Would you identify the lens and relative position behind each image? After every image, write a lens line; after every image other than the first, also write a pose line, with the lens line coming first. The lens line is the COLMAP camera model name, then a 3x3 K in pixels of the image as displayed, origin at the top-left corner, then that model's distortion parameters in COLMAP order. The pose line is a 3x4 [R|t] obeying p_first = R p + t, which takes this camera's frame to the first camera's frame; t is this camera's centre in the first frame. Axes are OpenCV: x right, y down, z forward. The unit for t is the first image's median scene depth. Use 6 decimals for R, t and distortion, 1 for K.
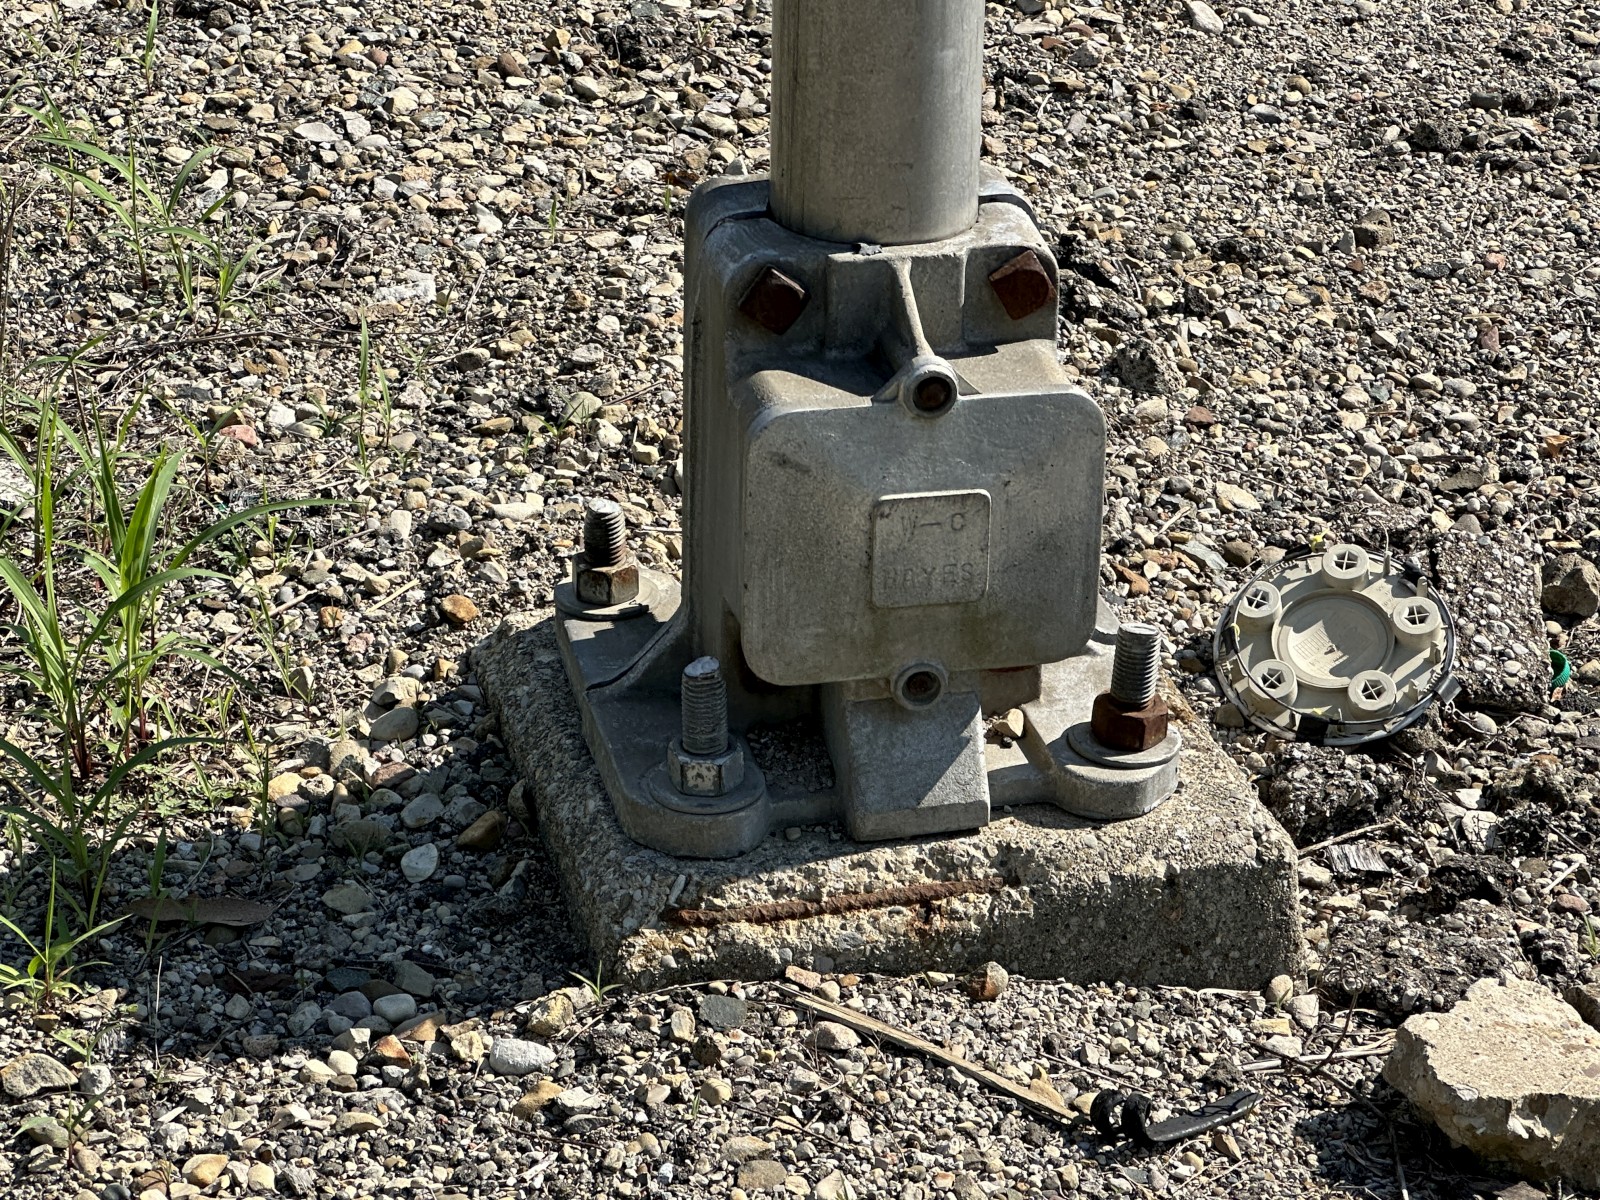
lens RADIAL K [[4351.1, 0, 800.0], [0, 4351.1, 600.0], [0, 0, 1]] dist [-0.006211, 0.065336]
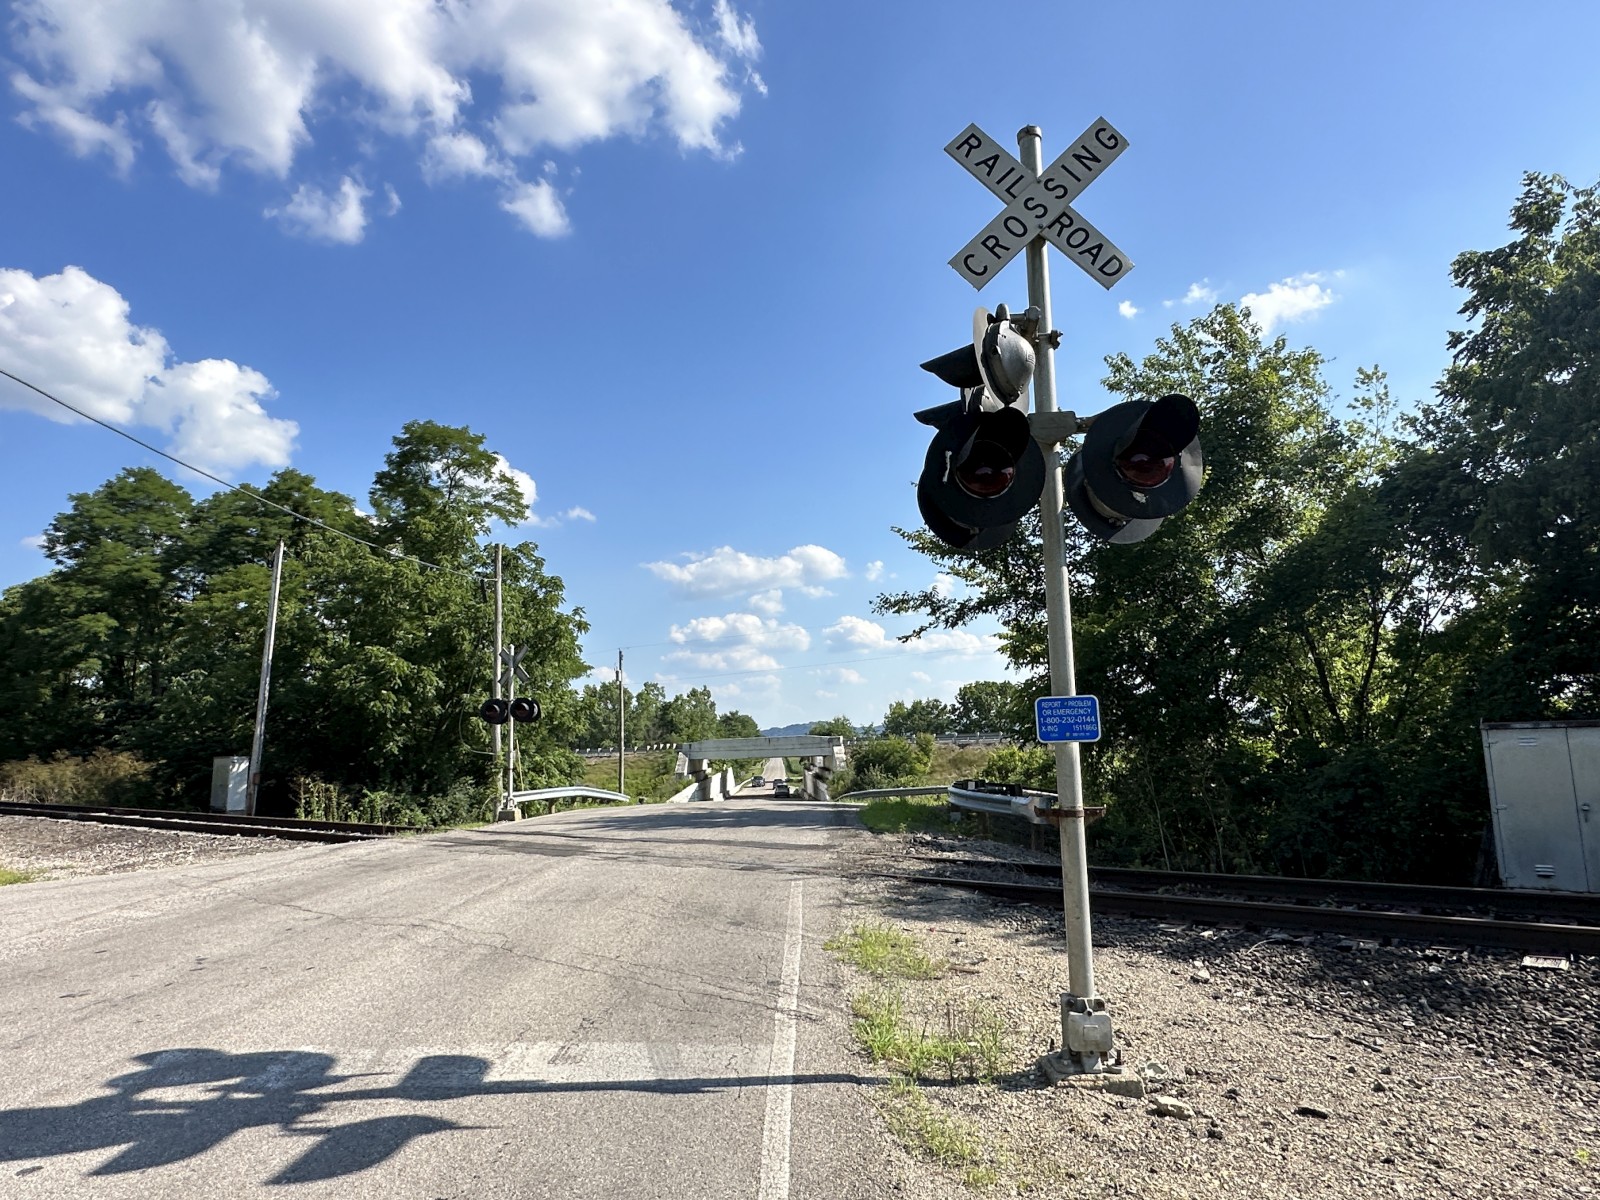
lens RADIAL K [[932.3, 0, 796.8], [0, 932.3, 589.7], [0, 0, 1]] dist [-0.004319, 0.002304]
pose [[0.956791, -0.089031, -0.276811, 0.060167], [-0.097914, 0.797728, -0.595014, 0.432915], [0.273795, 0.596408, 0.754542, -1.056153]]
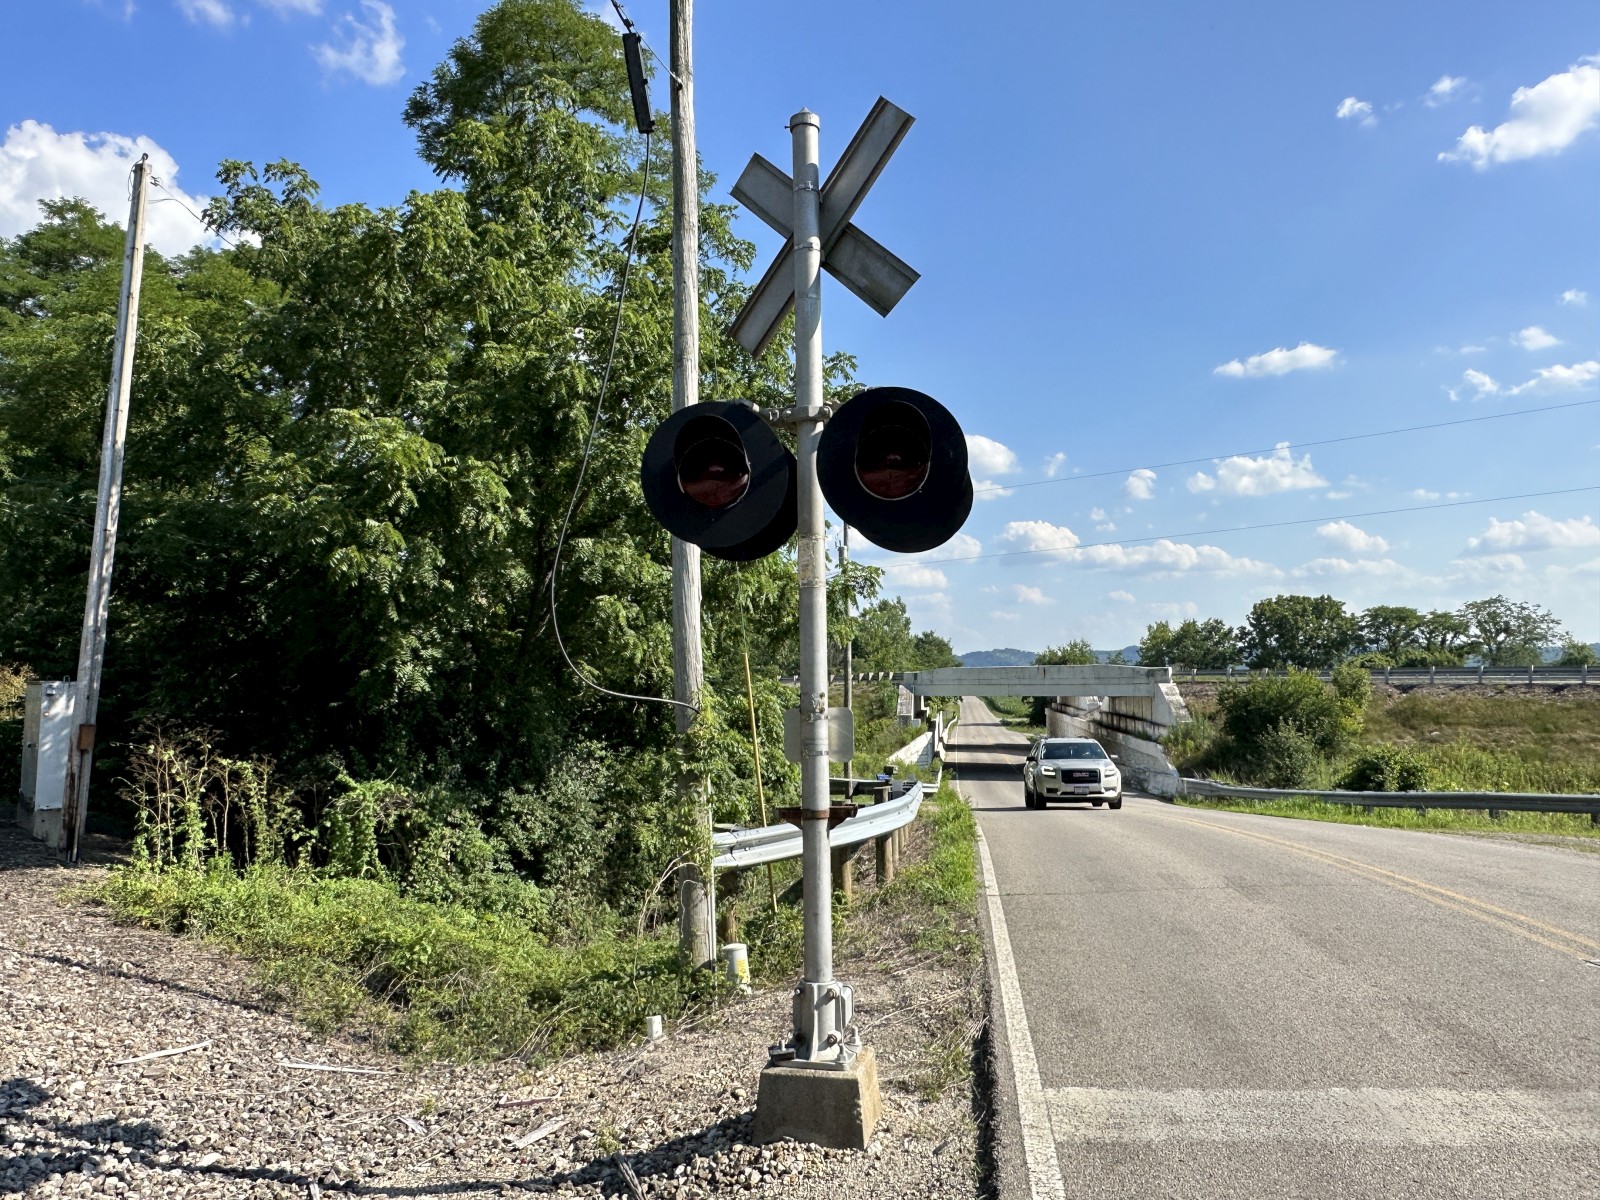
lens RADIAL K [[1135.9, 0, 800.0], [0, 1135.9, 600.0], [0, 0, 1]] dist [-0.020021, 0.011790]
pose [[0.899022, -0.047562, -0.435313, -4.358429], [-0.191707, 0.851013, -0.488901, -2.609539], [0.393711, 0.522986, 0.755961, 4.333062]]
